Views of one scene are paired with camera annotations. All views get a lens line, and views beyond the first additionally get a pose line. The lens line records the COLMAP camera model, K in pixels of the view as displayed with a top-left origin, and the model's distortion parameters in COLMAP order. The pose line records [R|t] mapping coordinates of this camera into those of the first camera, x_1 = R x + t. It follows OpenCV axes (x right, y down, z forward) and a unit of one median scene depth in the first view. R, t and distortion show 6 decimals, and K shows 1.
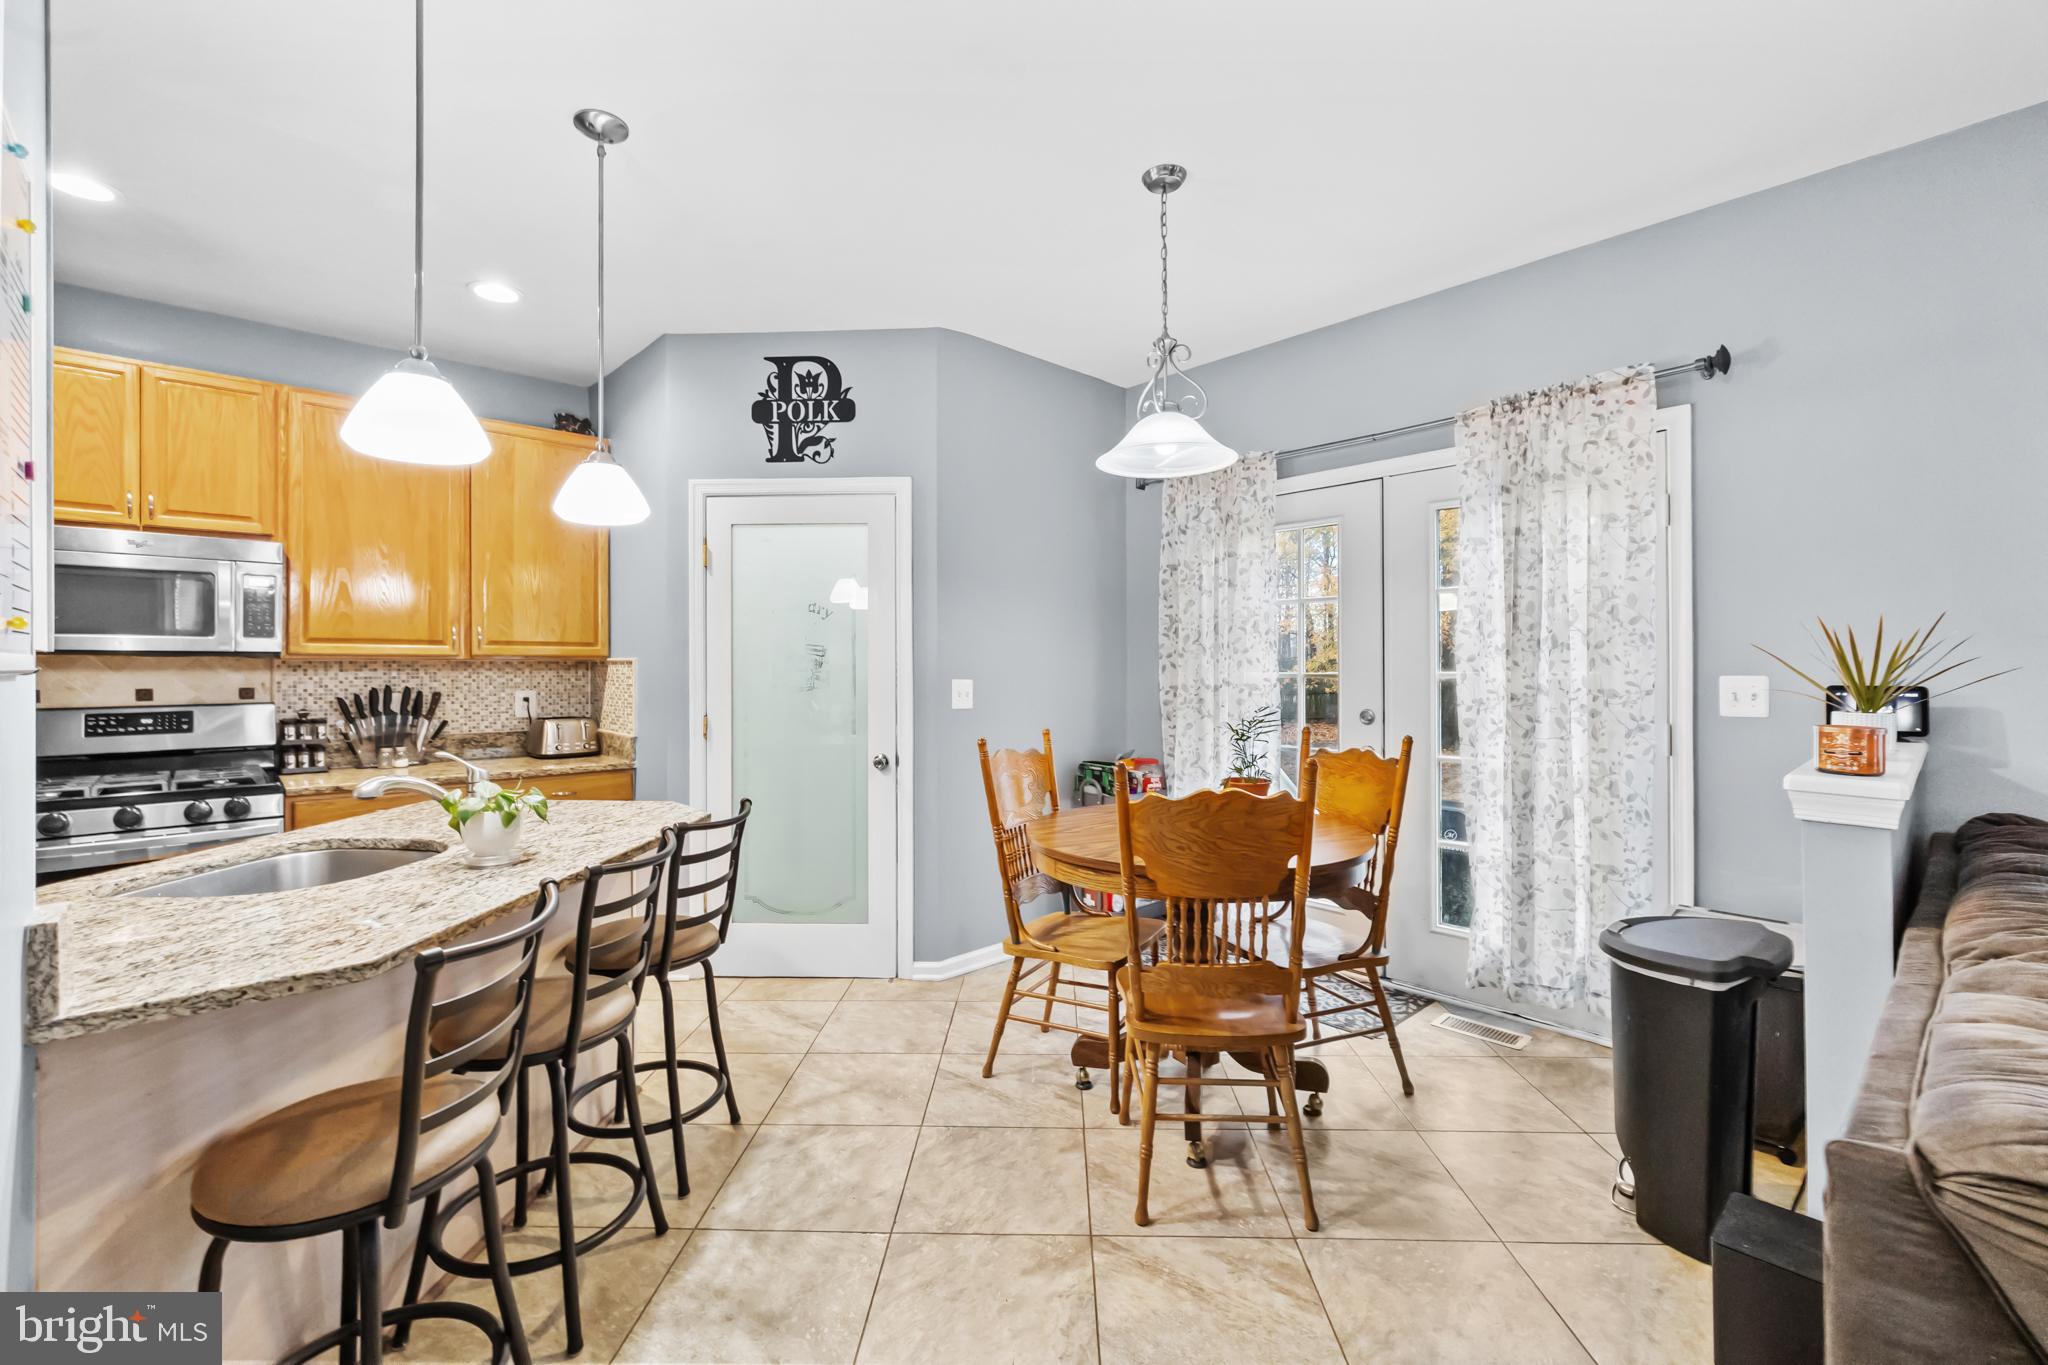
lens RADIAL K [[869.9, 0, 1025.7], [0, 869.9, 662.0], [0, 0, 1]] dist [-0.000541, 0.000053]
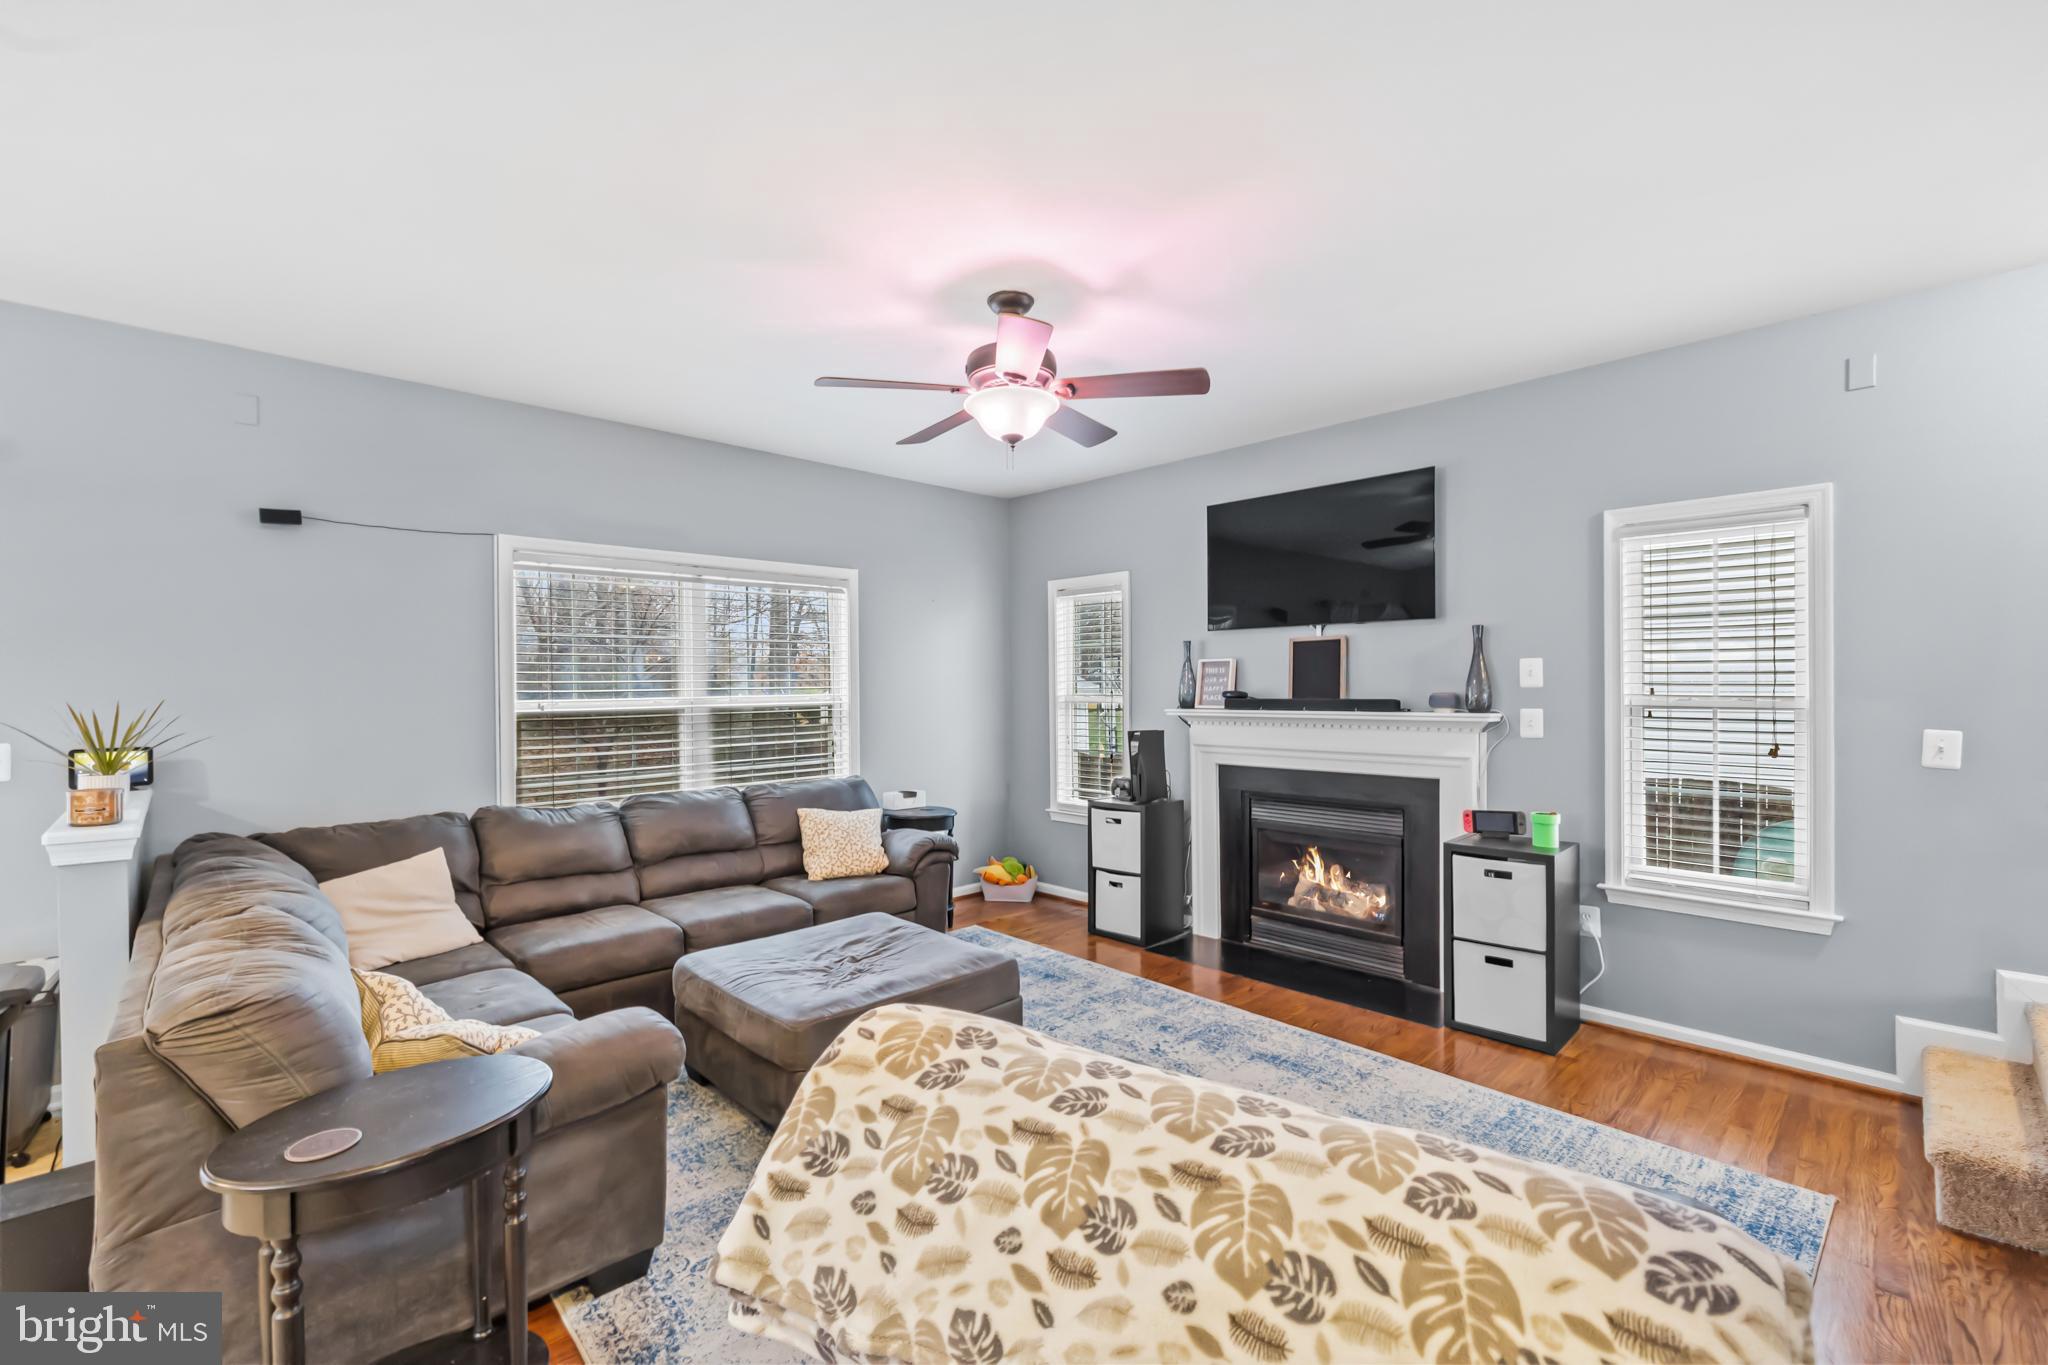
lens RADIAL K [[867.1, 0, 1020.5], [0, 867.1, 698.1], [0, 0, 1]] dist [-0.001025, 0.000434]
pose [[-0.019543, -0.009591, 0.999763, -0.212169], [0.000435, 0.999954, 0.009602, -0.040031], [-0.999809, 0.000622, -0.019538, -0.205342]]
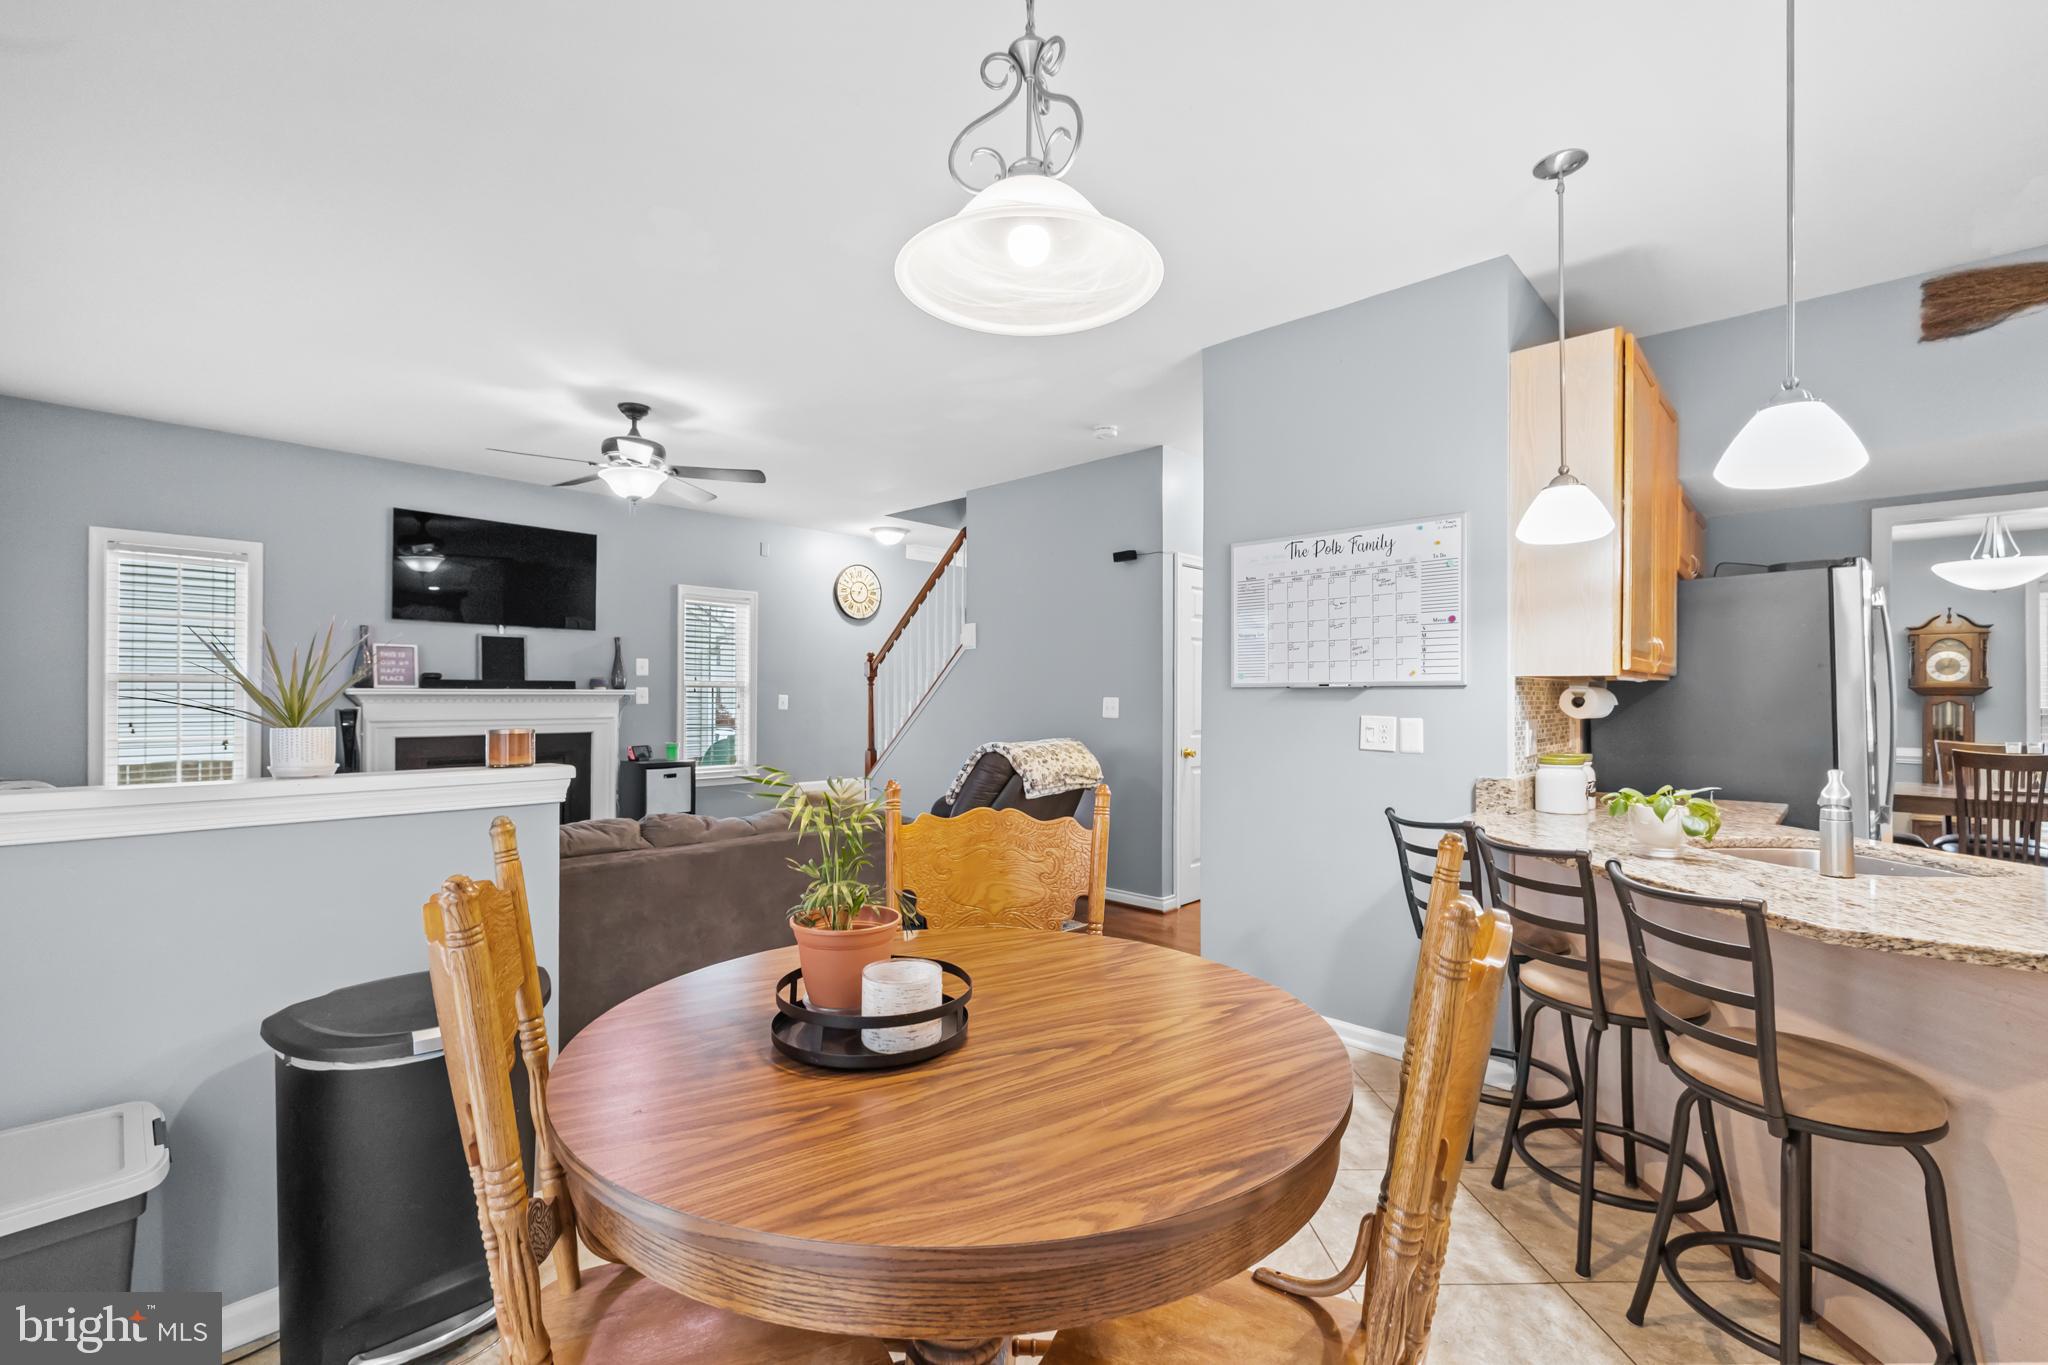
lens RADIAL K [[863.8, 0, 1031.9], [0, 863.8, 693.6], [0, 0, 1]] dist [0.001756, -0.000191]
pose [[-0.997727, 0.001060, -0.067377, 0.142179], [0.001647, 0.999961, -0.008653, 0.018144], [0.067365, -0.008744, -0.997690, 1.147653]]
